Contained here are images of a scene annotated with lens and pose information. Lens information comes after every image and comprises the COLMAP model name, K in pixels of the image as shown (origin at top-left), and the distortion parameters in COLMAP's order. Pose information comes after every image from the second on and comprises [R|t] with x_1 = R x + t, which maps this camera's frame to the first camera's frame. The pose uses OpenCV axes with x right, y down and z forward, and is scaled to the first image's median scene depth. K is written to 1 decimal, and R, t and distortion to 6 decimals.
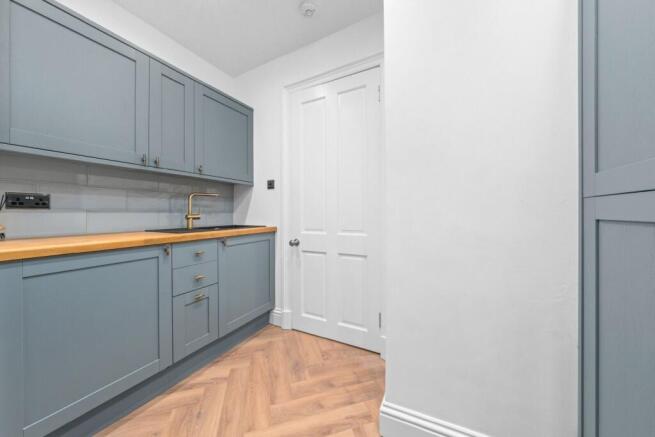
lens RADIAL K [[224.8, 0, 327.7], [0, 224.8, 210.3], [0, 0, 1]] dist [0.001434, 0.000139]
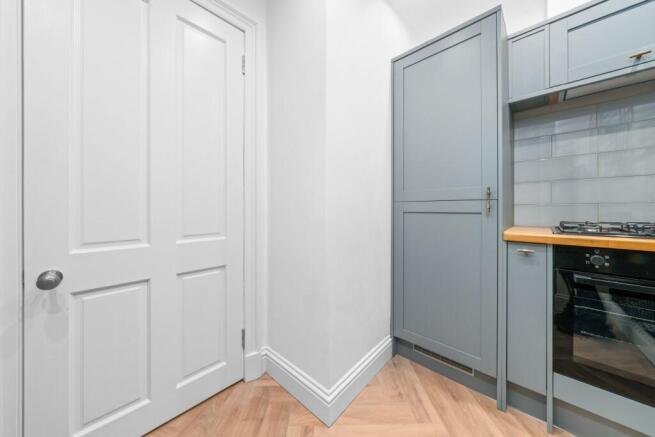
lens RADIAL K [[224.8, 0, 327.7], [0, 224.8, 210.3], [0, 0, 1]] dist [0.001434, 0.000139]
pose [[0.266879, 0.007273, 0.963702, -0.476743], [-0.004889, 0.999969, -0.006193, 0.019274], [-0.963718, -0.003059, 0.266907, 0.468543]]
